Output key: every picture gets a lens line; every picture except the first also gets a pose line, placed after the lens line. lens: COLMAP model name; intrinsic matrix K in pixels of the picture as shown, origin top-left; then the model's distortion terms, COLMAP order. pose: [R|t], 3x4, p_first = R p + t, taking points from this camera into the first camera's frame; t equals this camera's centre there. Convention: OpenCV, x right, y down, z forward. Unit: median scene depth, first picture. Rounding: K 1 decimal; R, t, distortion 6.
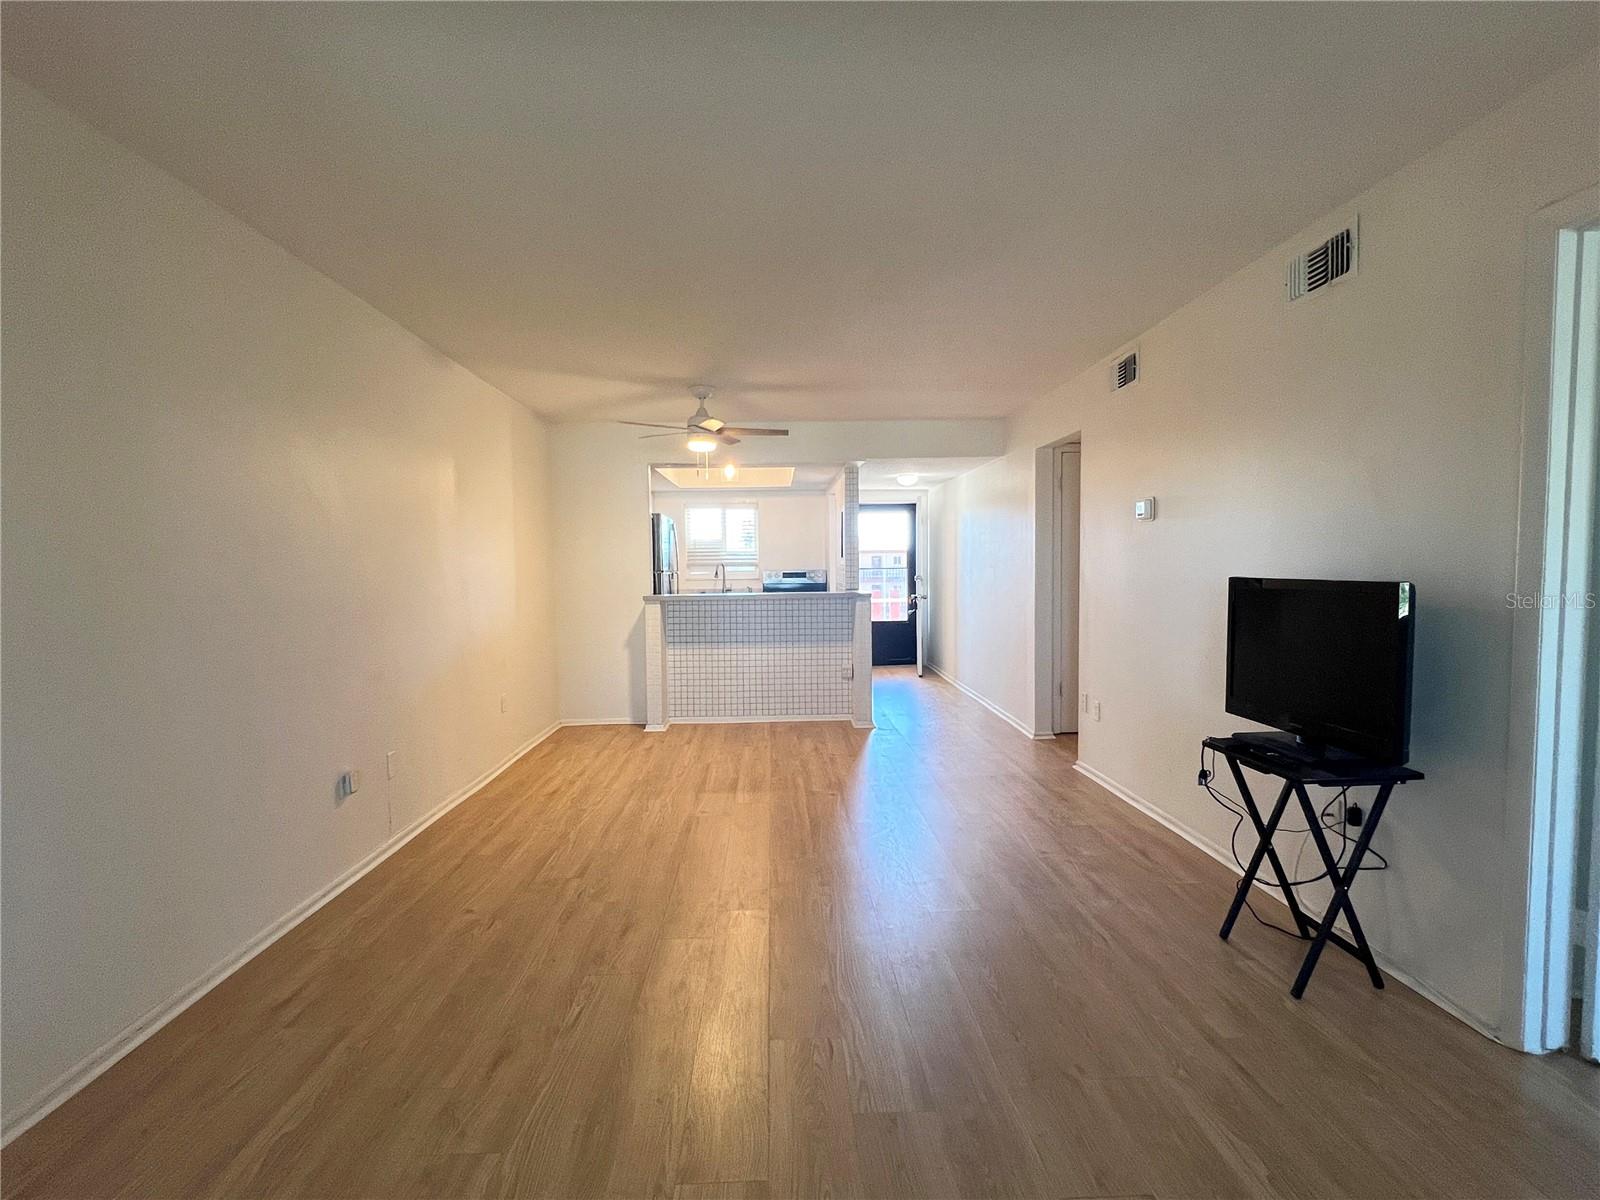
lens RADIAL K [[777.2, 0, 801.2], [0, 777.2, 604.1], [0, 0, 1]] dist [-0.000138, -0.001082]
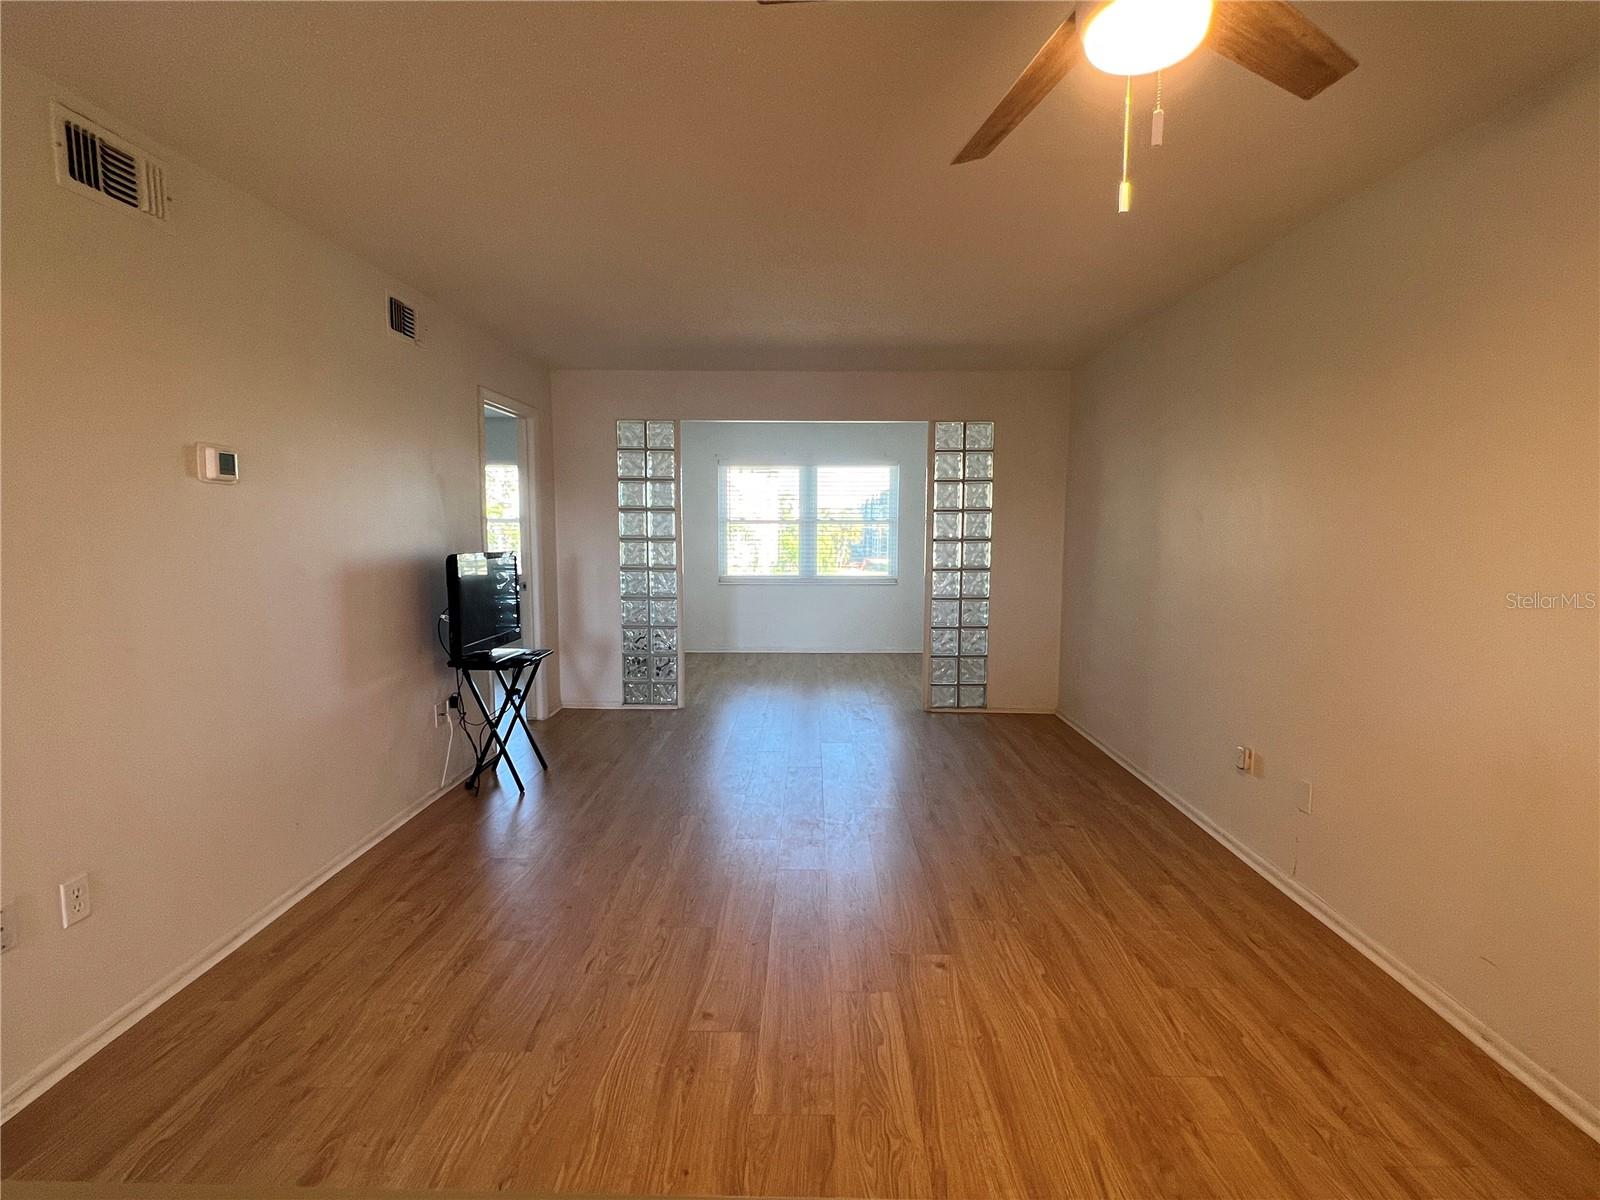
lens RADIAL K [[777.2, 0, 801.2], [0, 777.2, 604.1], [0, 0, 1]] dist [-0.000138, -0.001082]
pose [[-0.998620, 0.002968, 0.052433, -0.056880], [0.010848, 0.988526, 0.150663, -0.109413], [-0.051384, 0.151024, -0.987194, 1.760498]]
